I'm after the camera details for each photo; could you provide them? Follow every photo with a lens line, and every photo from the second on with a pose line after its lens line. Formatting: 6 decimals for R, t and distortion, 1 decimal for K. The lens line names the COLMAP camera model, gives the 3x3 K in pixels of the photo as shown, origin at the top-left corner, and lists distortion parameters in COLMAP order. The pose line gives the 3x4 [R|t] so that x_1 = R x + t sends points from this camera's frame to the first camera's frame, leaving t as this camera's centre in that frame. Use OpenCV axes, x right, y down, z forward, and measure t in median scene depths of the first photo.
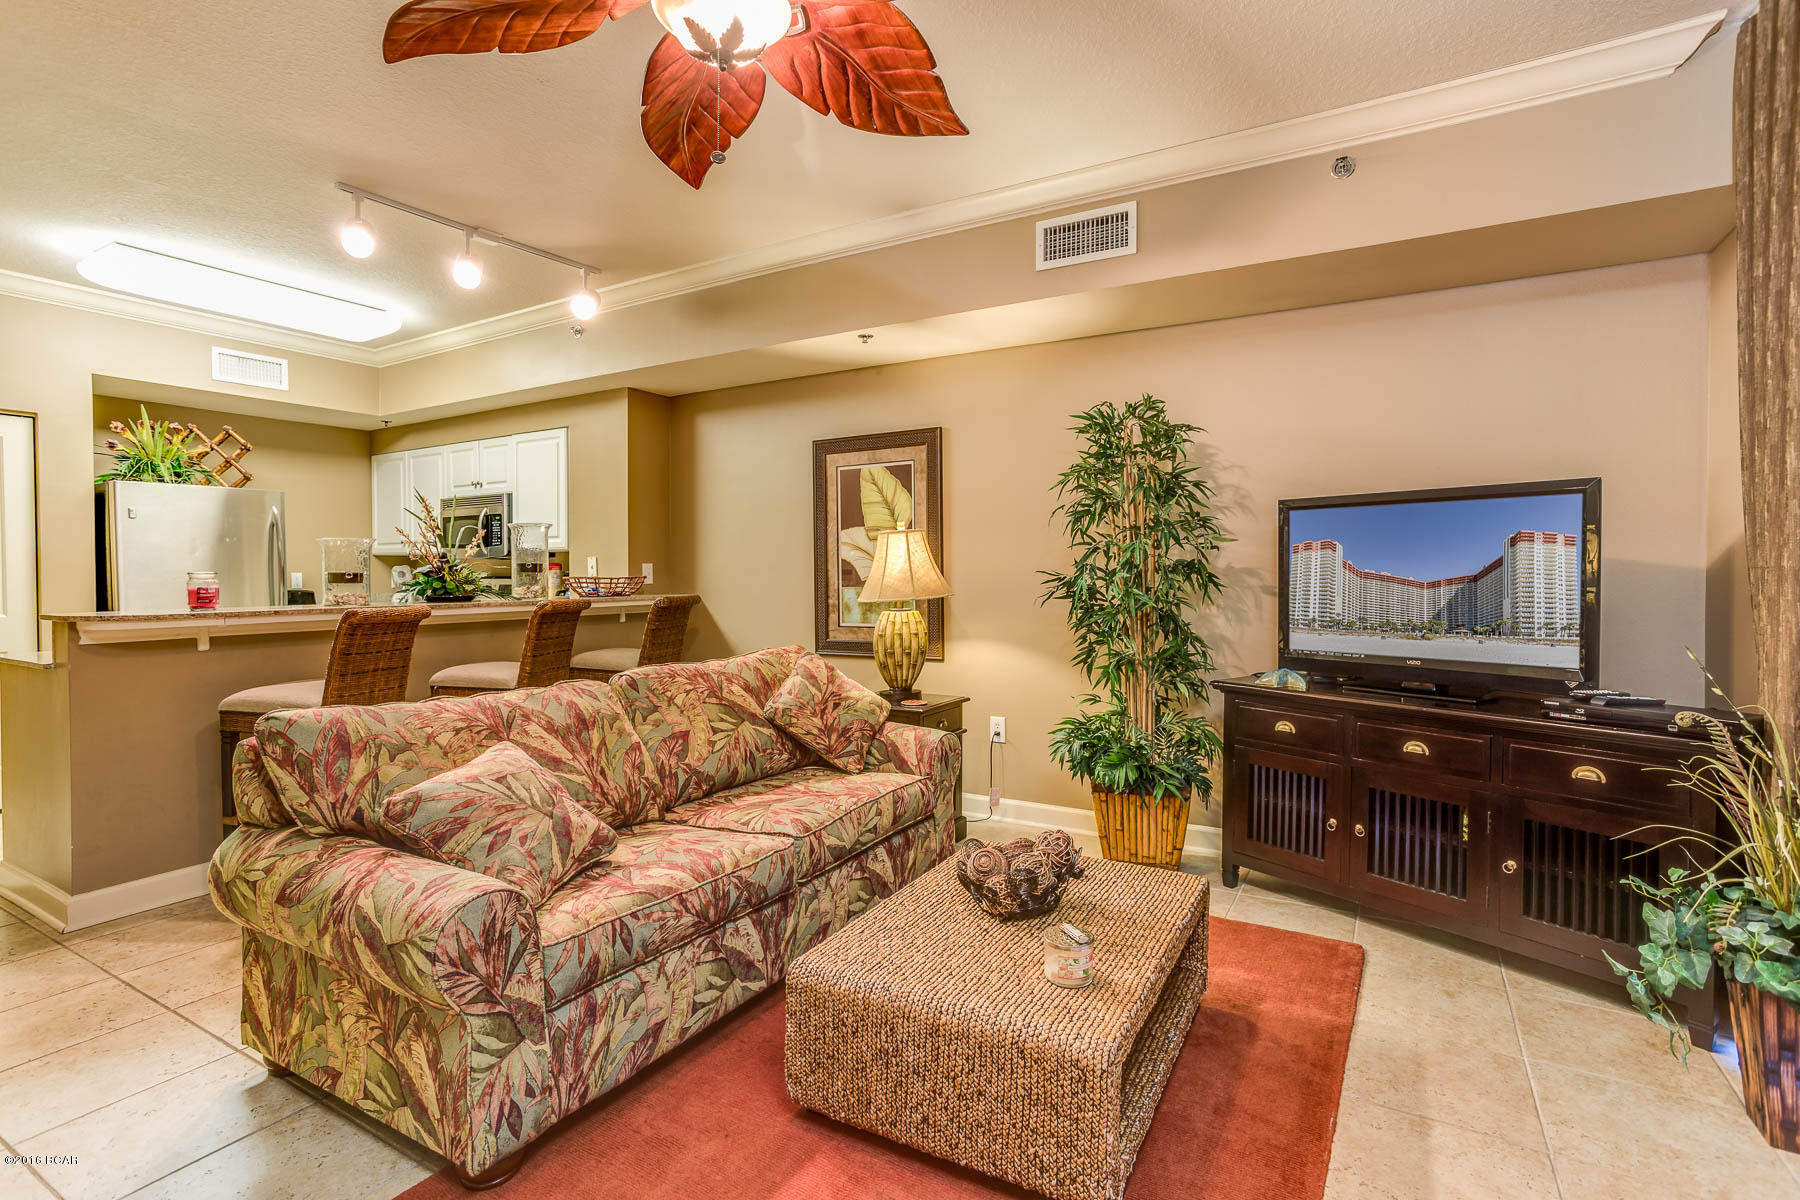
lens RADIAL K [[885.3, 0, 896.7], [0, 885.3, 580.8], [0, 0, 1]] dist [-0.000605, 0.000179]
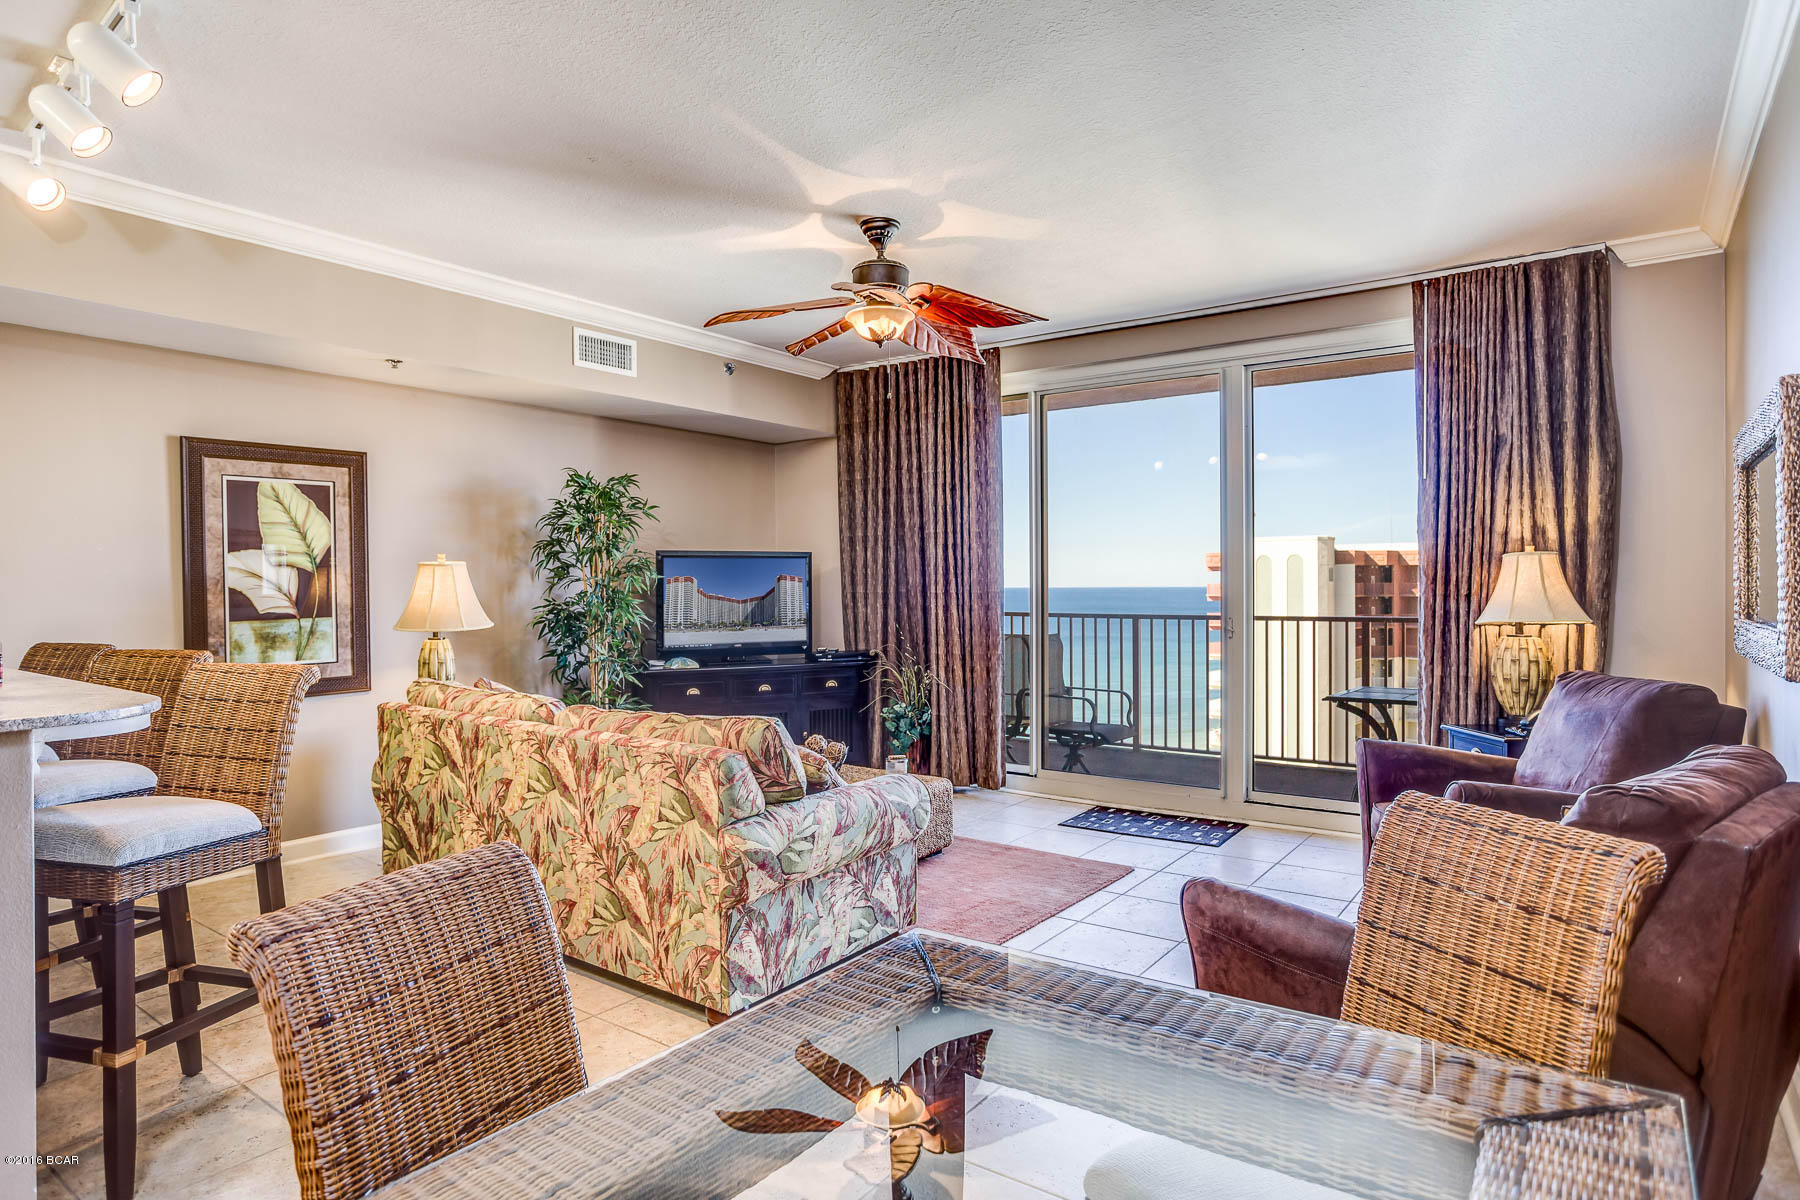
lens RADIAL K [[1023.5, 0, 897.0], [0, 1023.5, 598.5], [0, 0, 1]] dist [-0.000872, -0.000022]
pose [[0.102133, -0.023149, 0.994501, -1.012387], [0.010735, 0.999697, 0.022168, -0.030872], [-0.994713, 0.008412, 0.102350, 0.302695]]
